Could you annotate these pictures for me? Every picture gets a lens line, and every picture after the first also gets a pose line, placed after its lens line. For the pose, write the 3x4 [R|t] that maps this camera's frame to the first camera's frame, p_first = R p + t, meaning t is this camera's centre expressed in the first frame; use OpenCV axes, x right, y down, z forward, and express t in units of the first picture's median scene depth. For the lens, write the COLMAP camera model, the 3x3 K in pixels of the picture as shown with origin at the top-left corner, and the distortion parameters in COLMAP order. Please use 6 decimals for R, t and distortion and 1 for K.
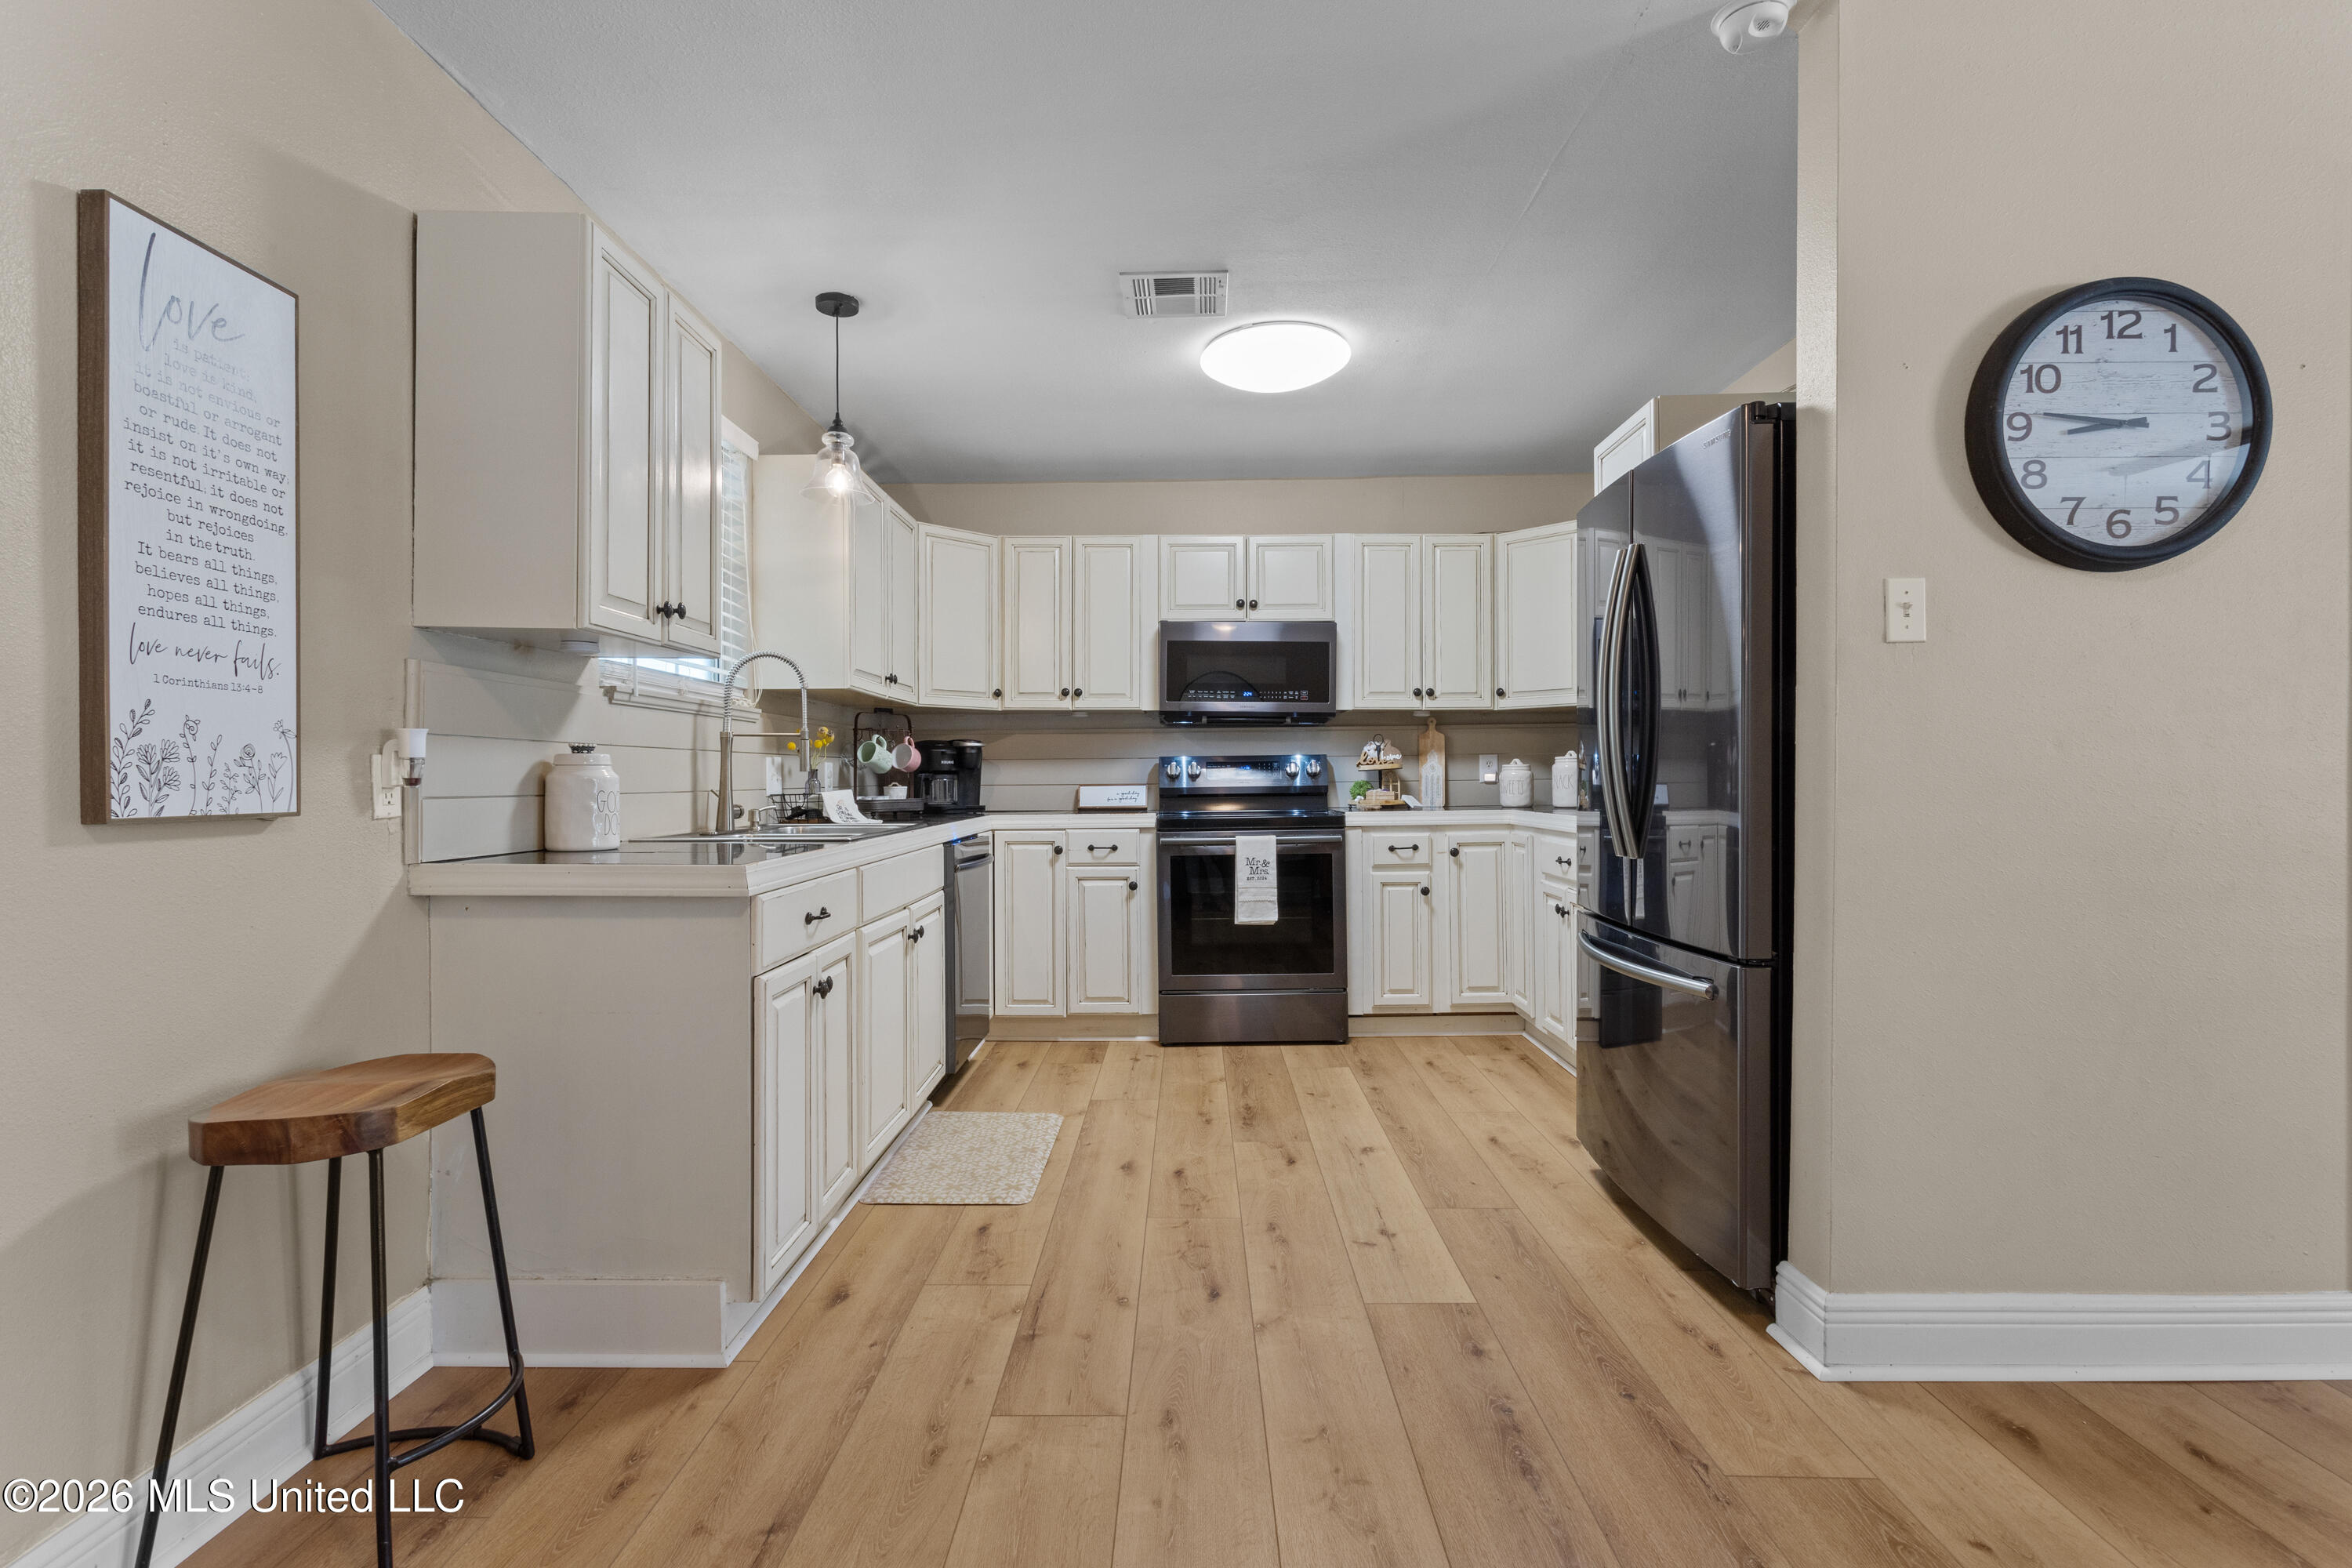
lens RADIAL K [[1113.1, 0, 1170.6], [0, 1113.1, 781.7], [0, 0, 1]] dist [0.000018, 0.000628]
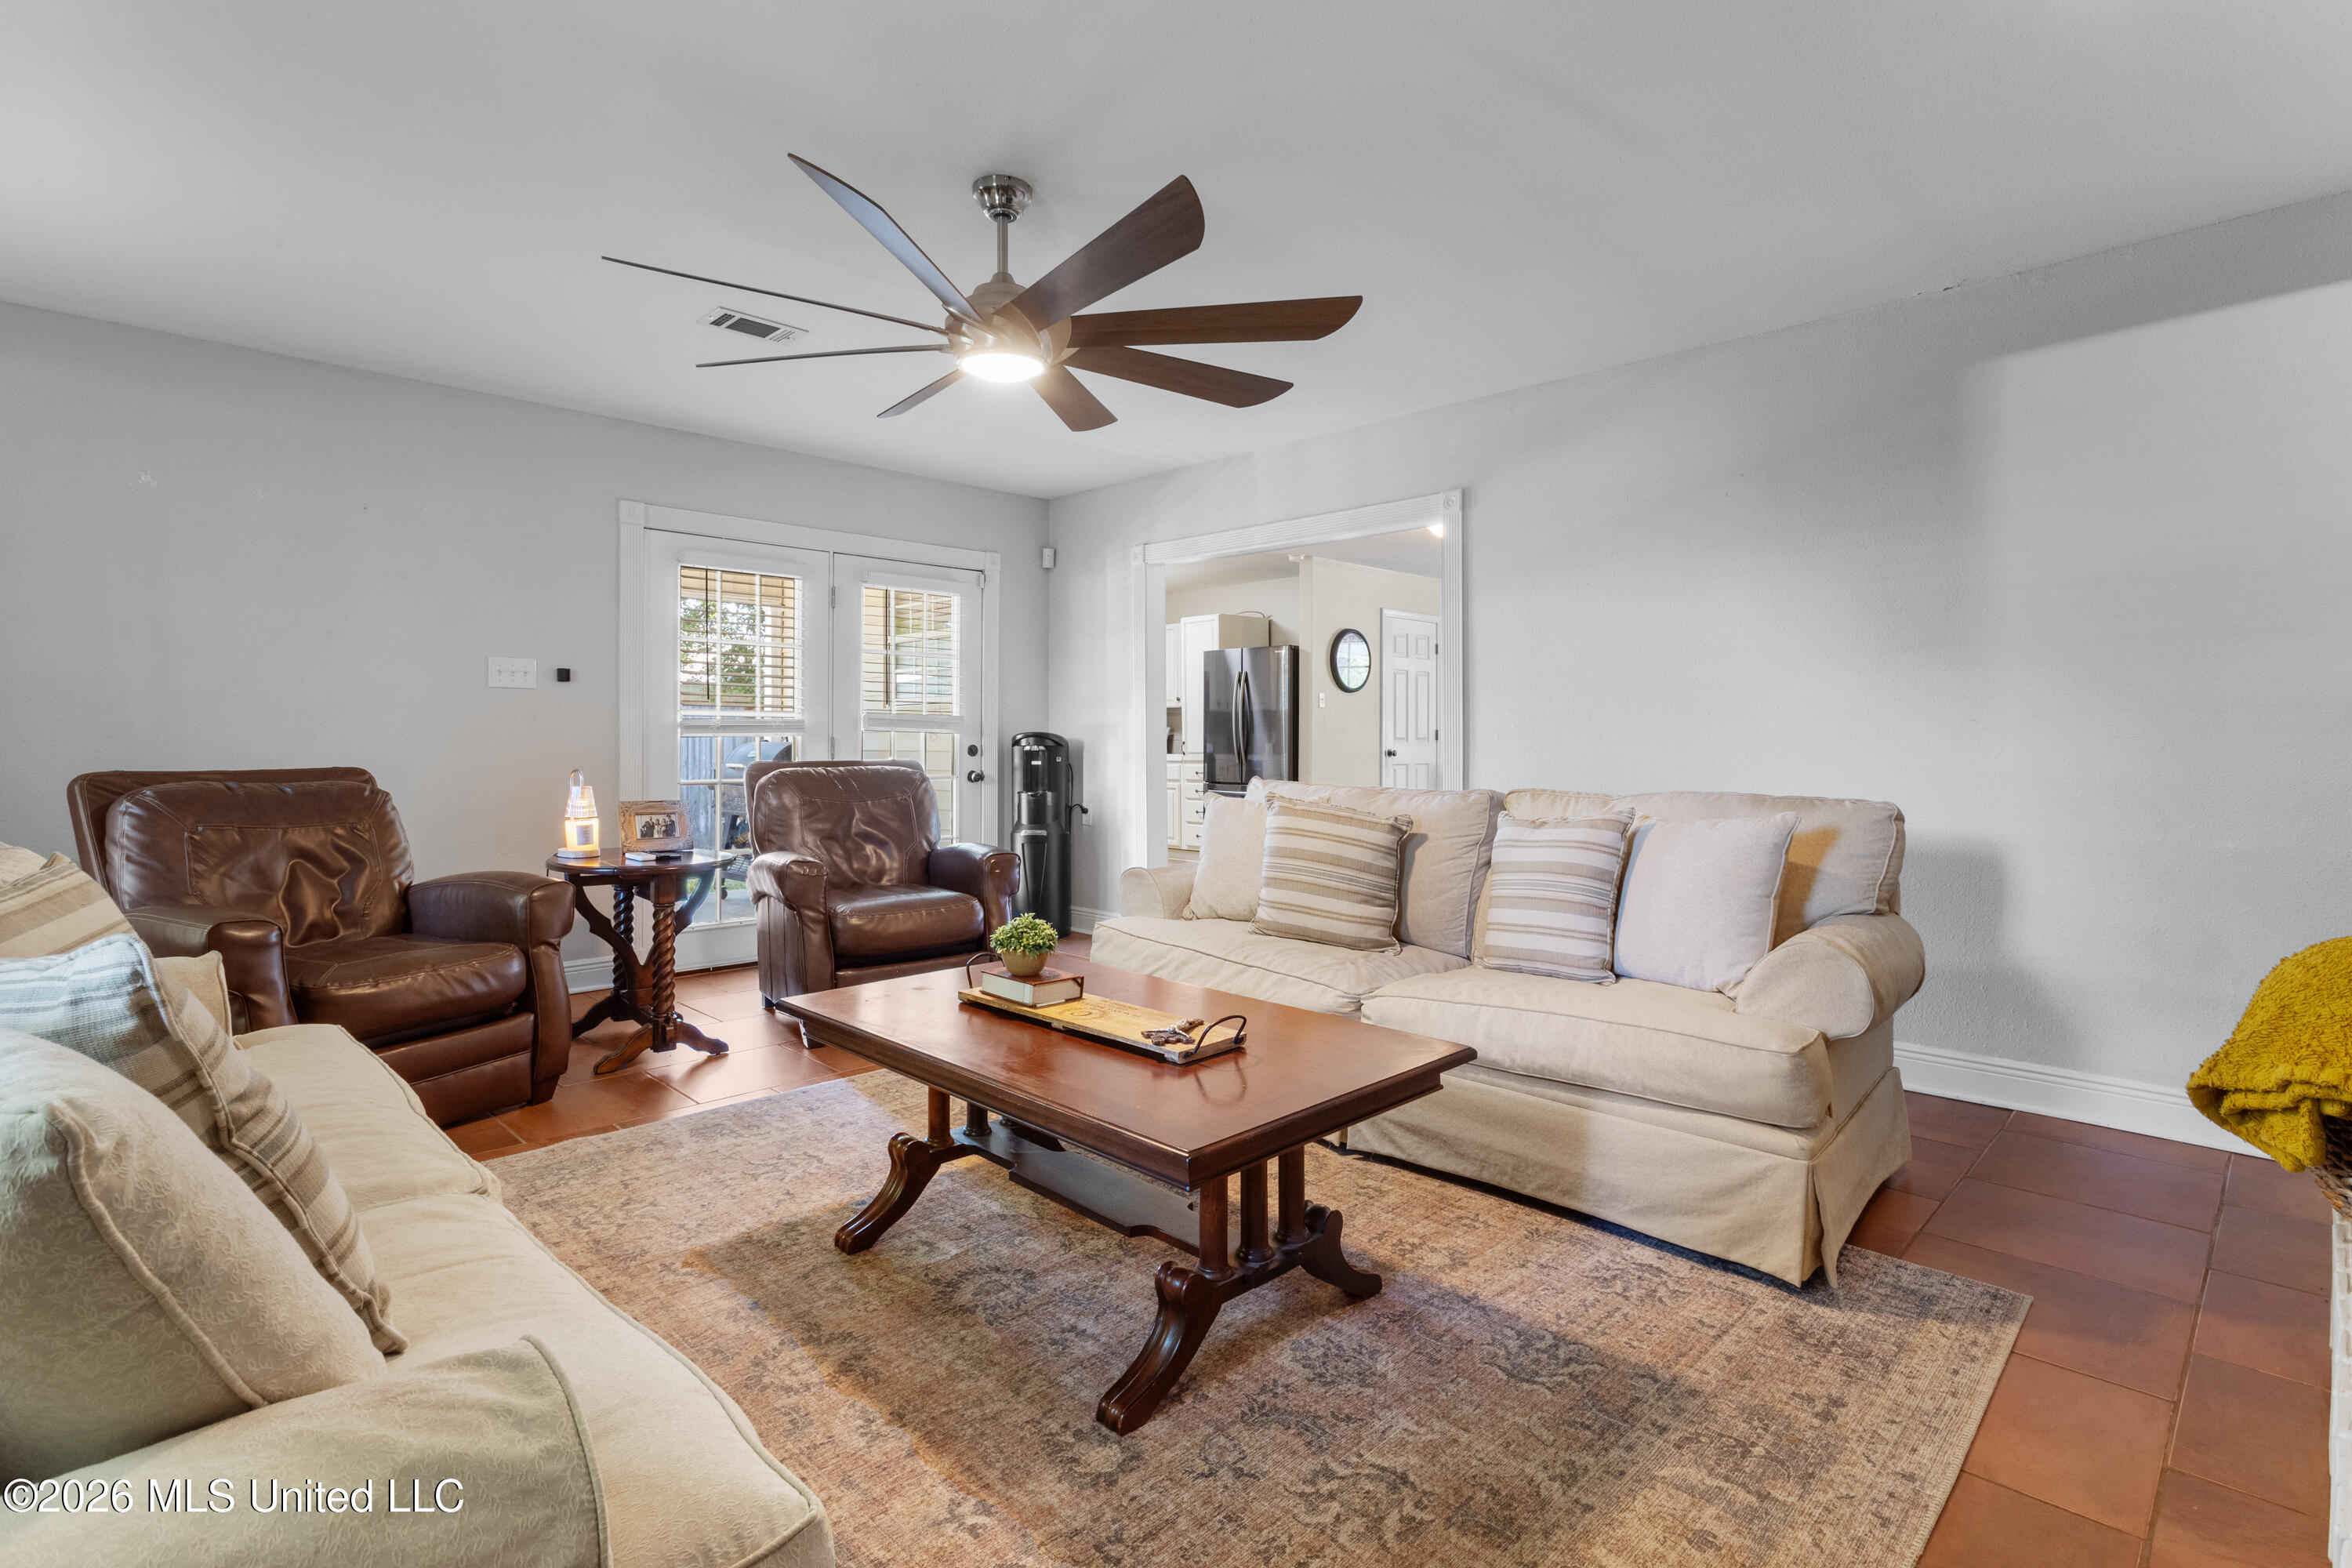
lens RADIAL K [[1126.8, 0, 1171.8], [0, 1126.8, 724.6], [0, 0, 1]] dist [0.003227, 0.002027]
pose [[0.702540, 0.014073, 0.711505, -1.274869], [0.000125, 0.999802, -0.019899, 0.012362], [-0.711644, 0.014069, 0.702399, -0.740280]]
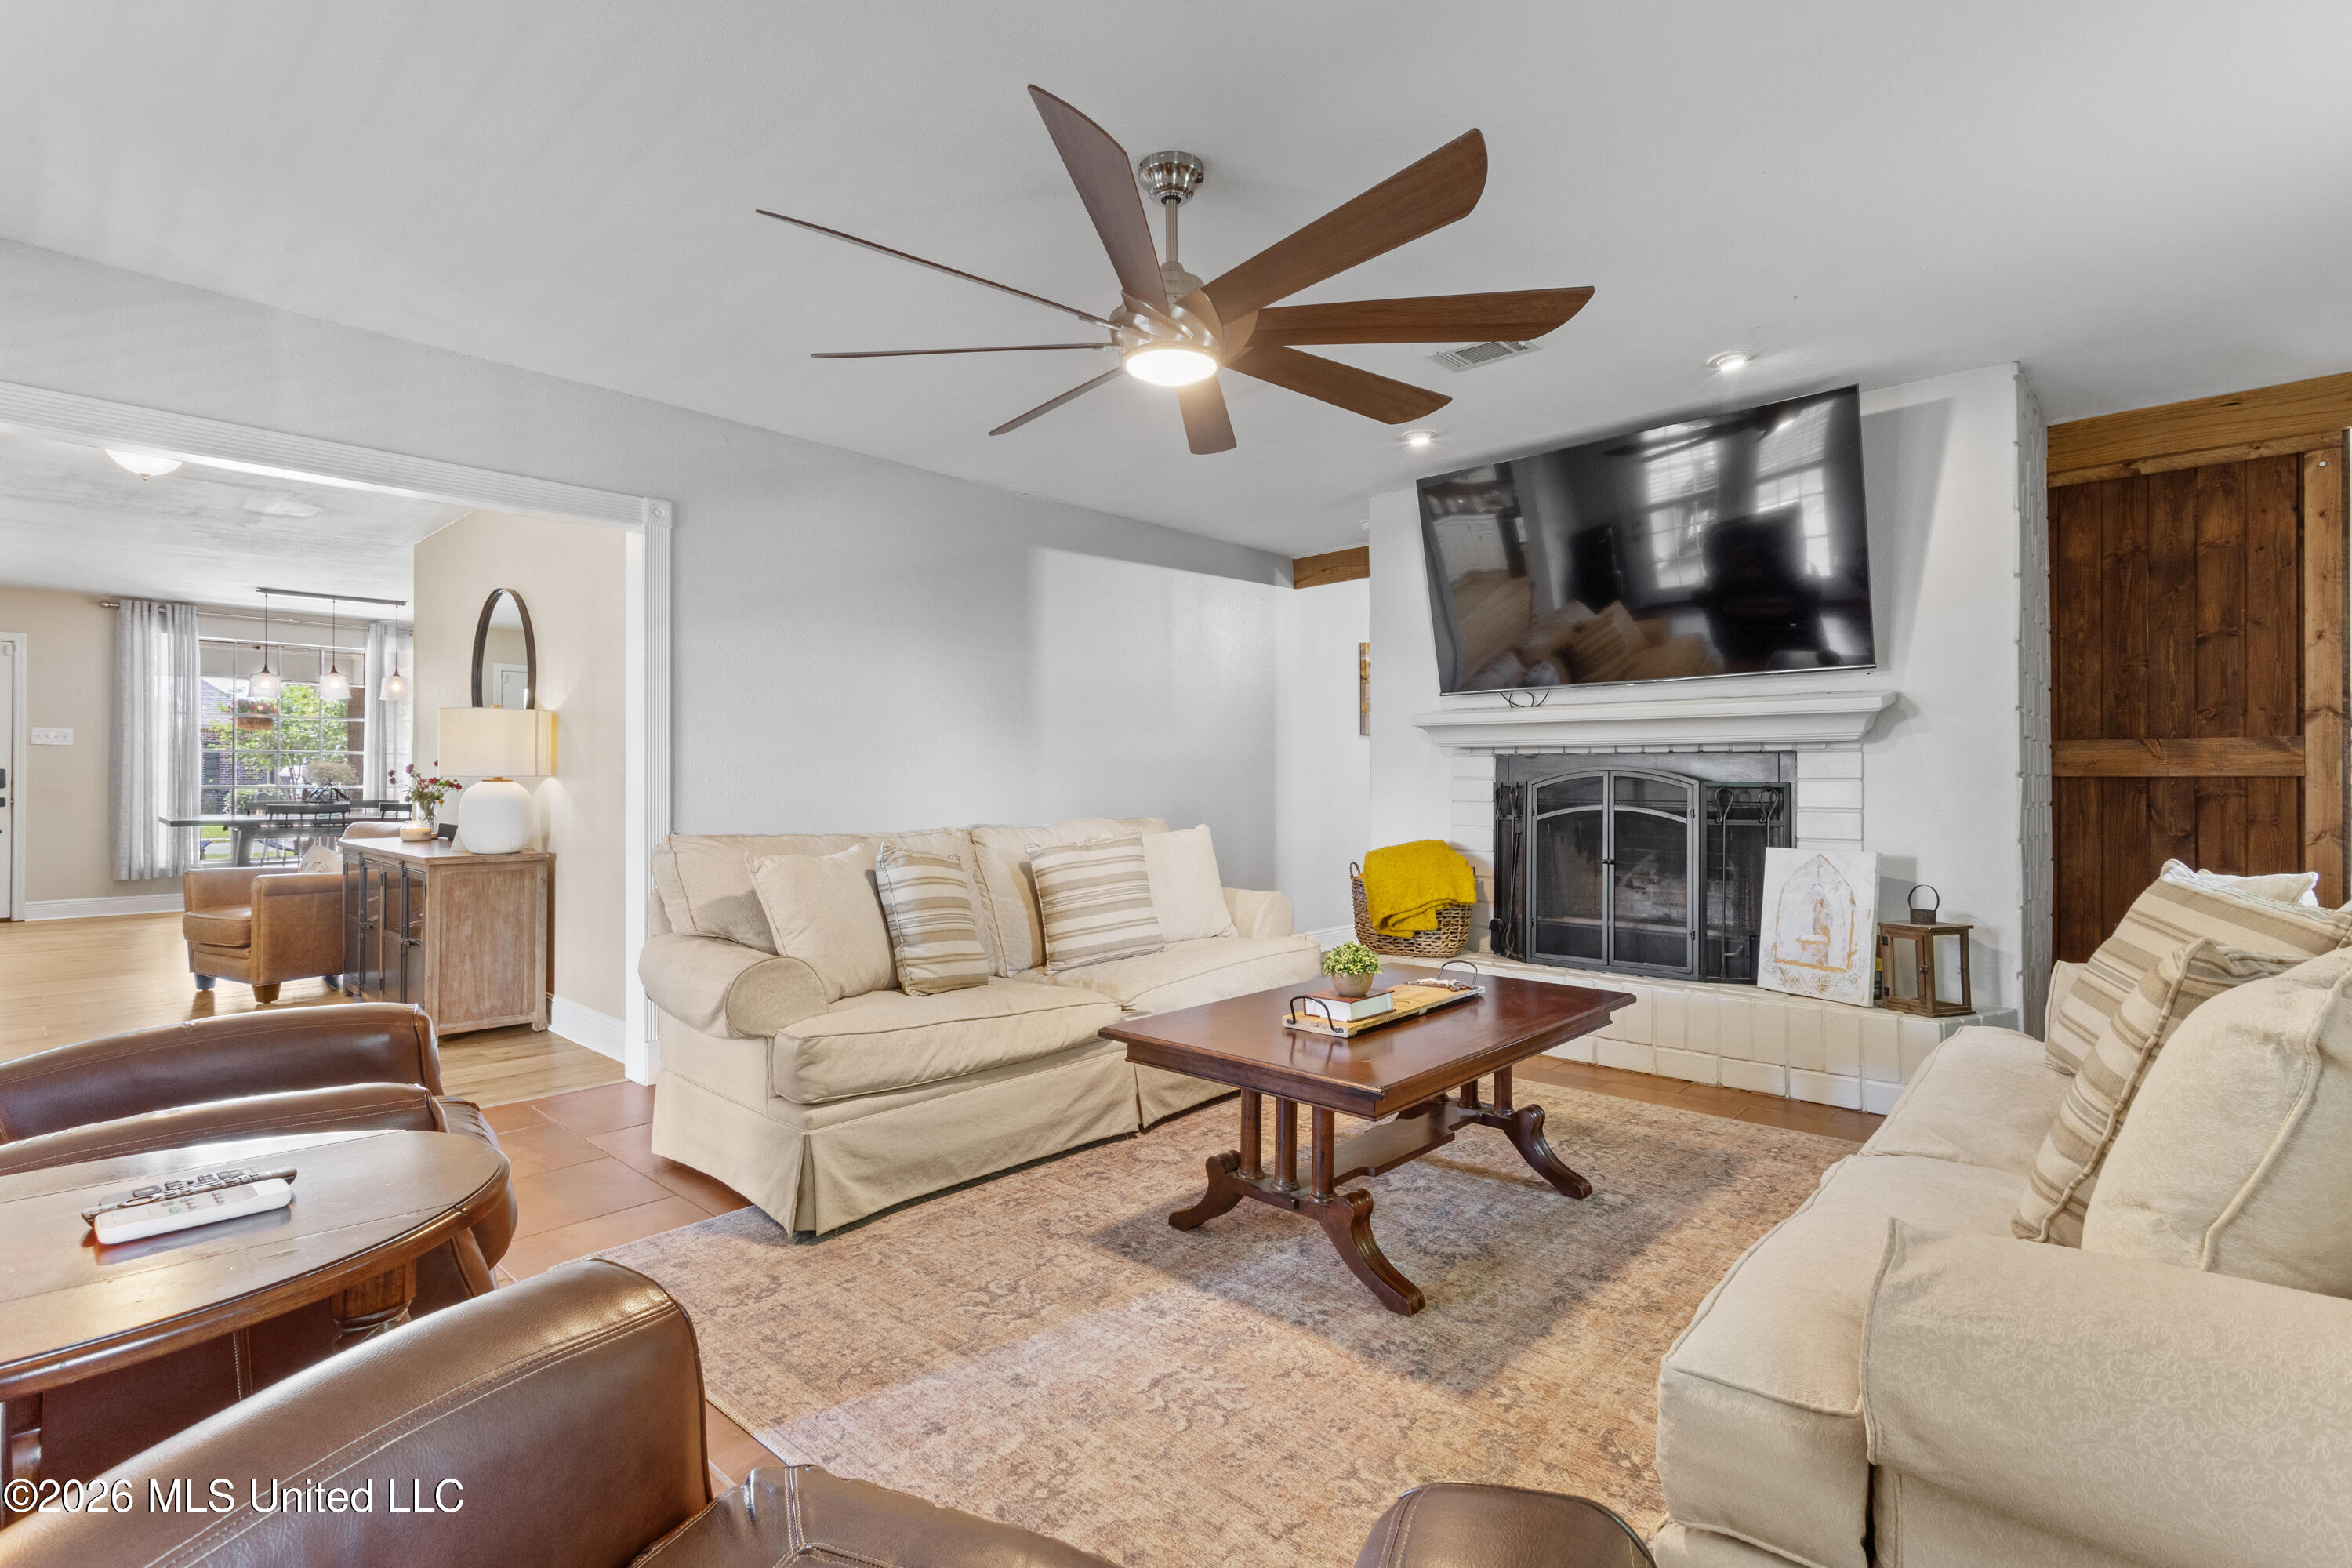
lens RADIAL K [[1106.4, 0, 1173.7], [0, 1106.4, 770.8], [0, 0, 1]] dist [0.002698, 0.001613]
pose [[-0.745291, 0.011141, 0.666646, -1.258945], [0.009326, 0.999937, -0.006285, 0.004824], [-0.666674, 0.001533, -0.745348, 0.194913]]
